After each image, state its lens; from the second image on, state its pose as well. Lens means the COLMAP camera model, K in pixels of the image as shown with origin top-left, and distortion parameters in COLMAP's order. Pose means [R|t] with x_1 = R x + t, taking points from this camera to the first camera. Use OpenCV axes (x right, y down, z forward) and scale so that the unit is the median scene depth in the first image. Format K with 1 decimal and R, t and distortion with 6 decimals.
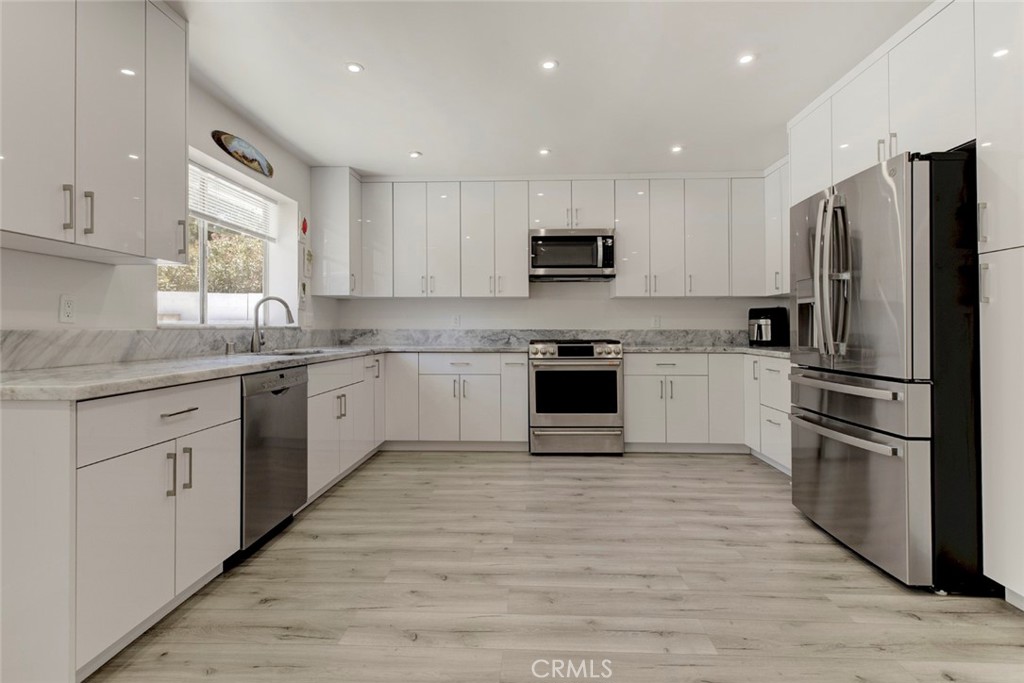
lens RADIAL K [[475.8, 0, 511.0], [0, 475.8, 329.3], [0, 0, 1]] dist [0.003139, -0.001125]
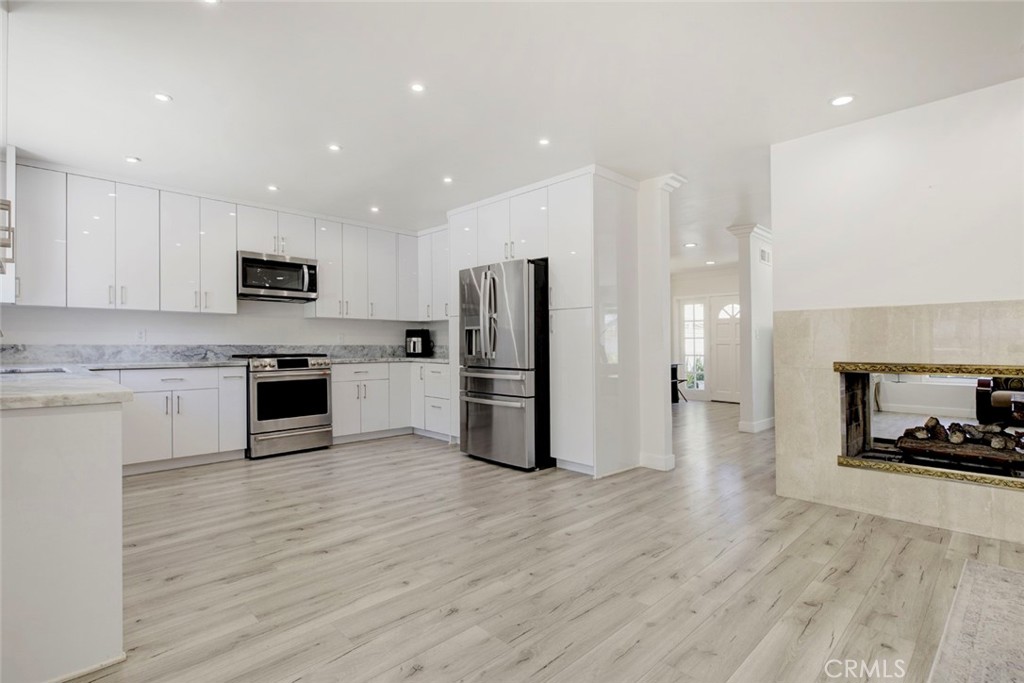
lens RADIAL K [[475.8, 0, 491.4], [0, 475.8, 345.5], [0, 0, 1]] dist [0.003139, -0.001125]
pose [[0.705639, -0.000539, 0.708571, -0.344927], [-0.000429, 0.999999, 0.001188, 0.000702], [-0.708571, -0.001142, 0.705638, -0.160869]]
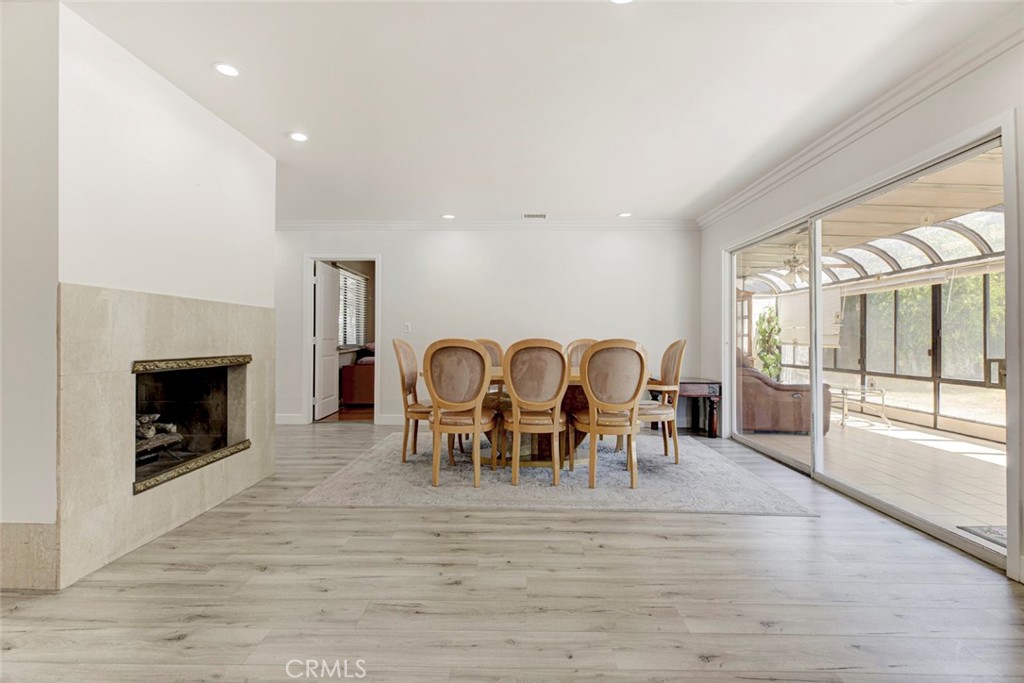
lens RADIAL K [[475.8, 0, 527.4], [0, 475.8, 335.0], [0, 0, 1]] dist [0.003139, -0.001125]
pose [[-0.998823, -0.003924, -0.048340, 0.113406], [-0.003404, 0.999936, -0.010829, 0.000840], [0.048380, -0.010651, -0.998772, 0.562040]]
